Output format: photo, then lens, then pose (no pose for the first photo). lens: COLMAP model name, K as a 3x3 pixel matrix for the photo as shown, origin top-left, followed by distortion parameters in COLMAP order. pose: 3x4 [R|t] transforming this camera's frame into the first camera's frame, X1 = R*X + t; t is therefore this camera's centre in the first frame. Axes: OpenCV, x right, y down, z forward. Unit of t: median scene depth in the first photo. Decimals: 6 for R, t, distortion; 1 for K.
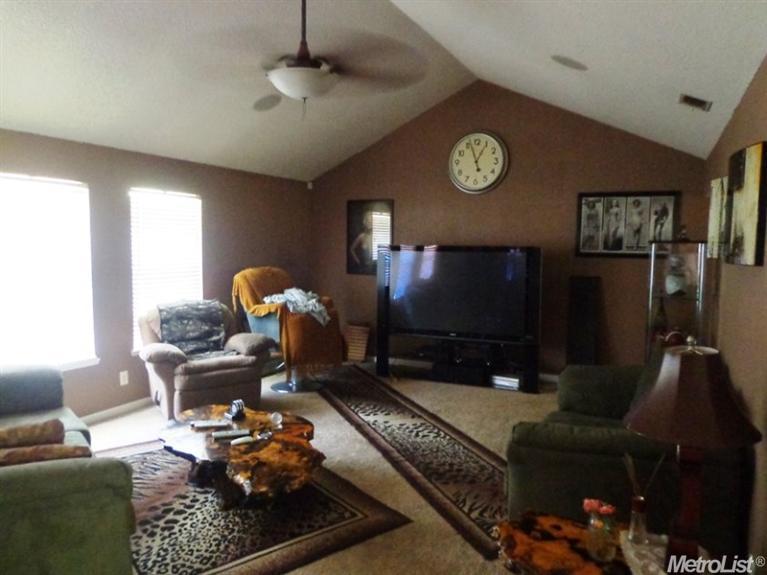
lens RADIAL K [[563.6, 0, 385.5], [0, 563.6, 286.7], [0, 0, 1]] dist [-0.011147, 0.001390]
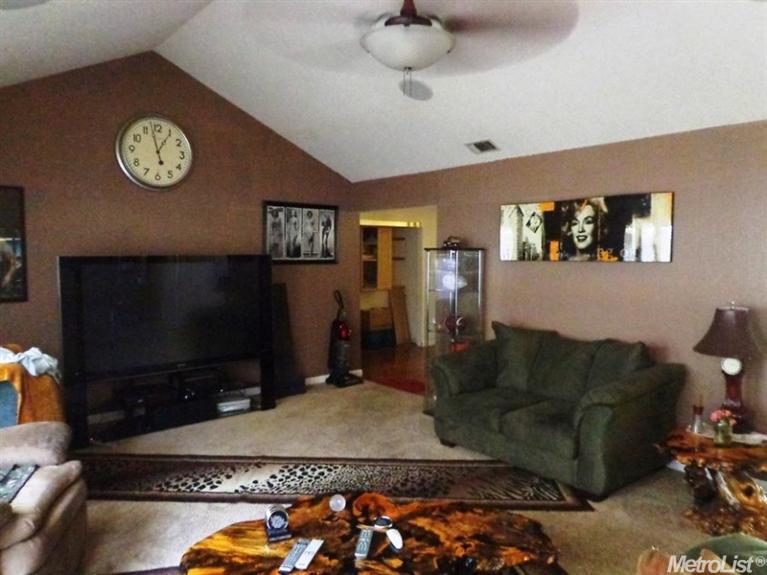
lens RADIAL K [[563.6, 0, 385.1], [0, 563.6, 288.4], [0, 0, 1]] dist [-0.011147, 0.001390]
pose [[0.410302, -0.066873, 0.909495, -0.498632], [0.075848, 0.996355, 0.039042, -0.034964], [-0.908790, 0.052964, 0.413878, 0.407109]]
